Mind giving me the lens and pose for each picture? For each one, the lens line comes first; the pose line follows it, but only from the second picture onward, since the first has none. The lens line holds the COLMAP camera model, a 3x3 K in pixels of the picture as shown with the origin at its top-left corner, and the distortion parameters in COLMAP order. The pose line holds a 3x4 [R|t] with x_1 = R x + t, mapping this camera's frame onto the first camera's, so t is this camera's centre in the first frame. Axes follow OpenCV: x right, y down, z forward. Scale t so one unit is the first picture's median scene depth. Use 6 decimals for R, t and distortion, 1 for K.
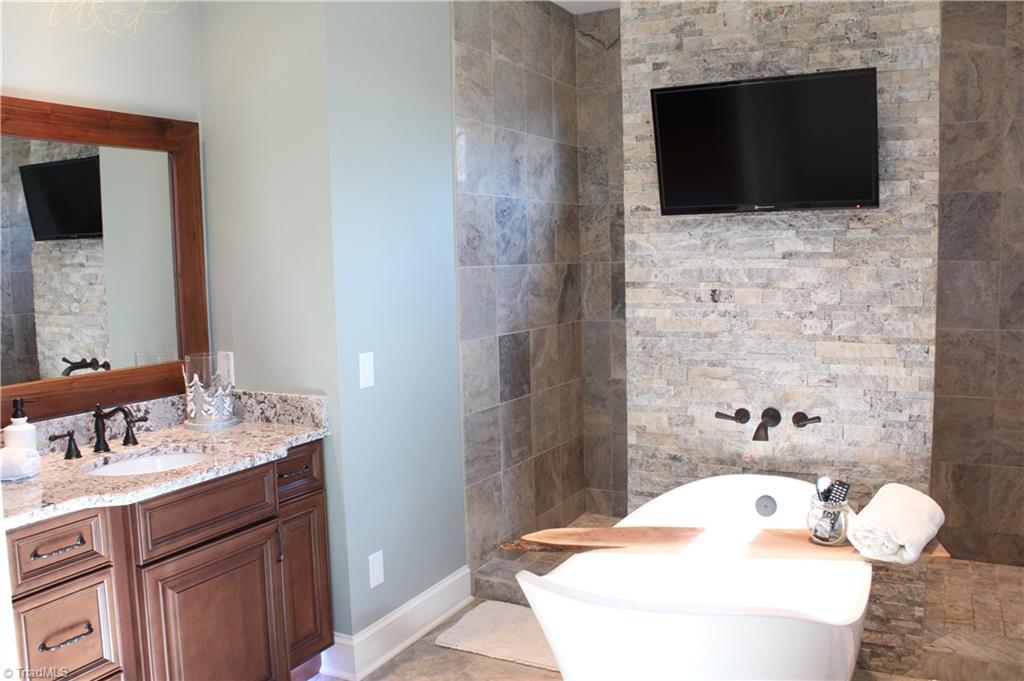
lens RADIAL K [[850.7, 0, 510.5], [0, 850.7, 342.6], [0, 0, 1]] dist [-0.141420, 0.109289]
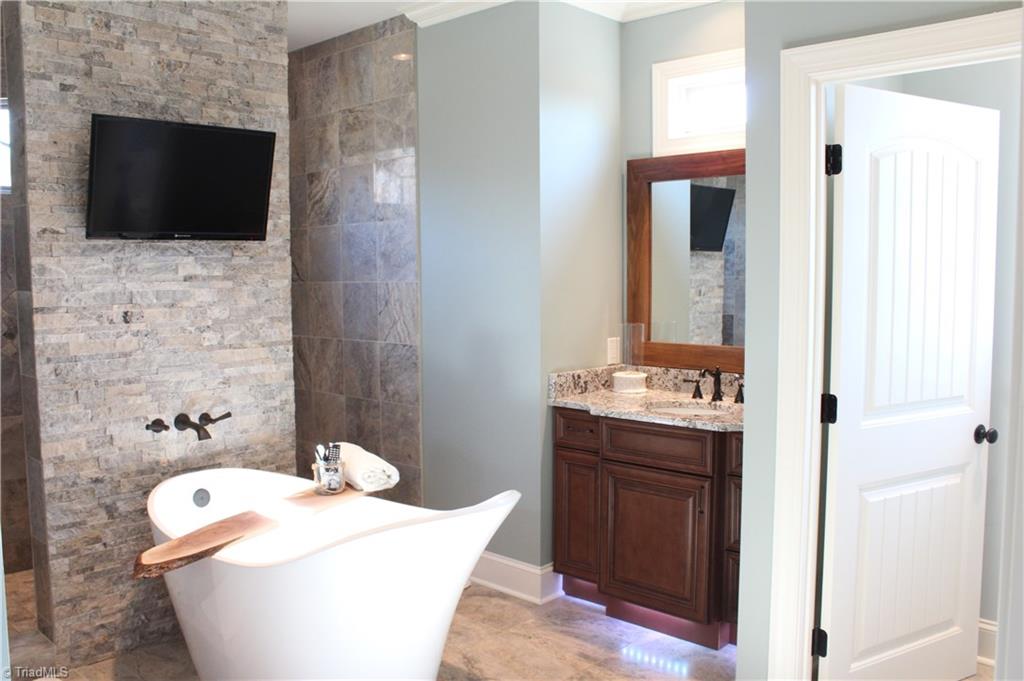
lens RADIAL K [[850.7, 0, 513.0], [0, 850.7, 348.1], [0, 0, 1]] dist [-0.141420, 0.109289]
pose [[0.290473, -0.071134, 0.954235, -0.630159], [0.099571, 0.994066, 0.043793, -0.014512], [-0.951688, 0.082294, 0.295833, 0.242111]]
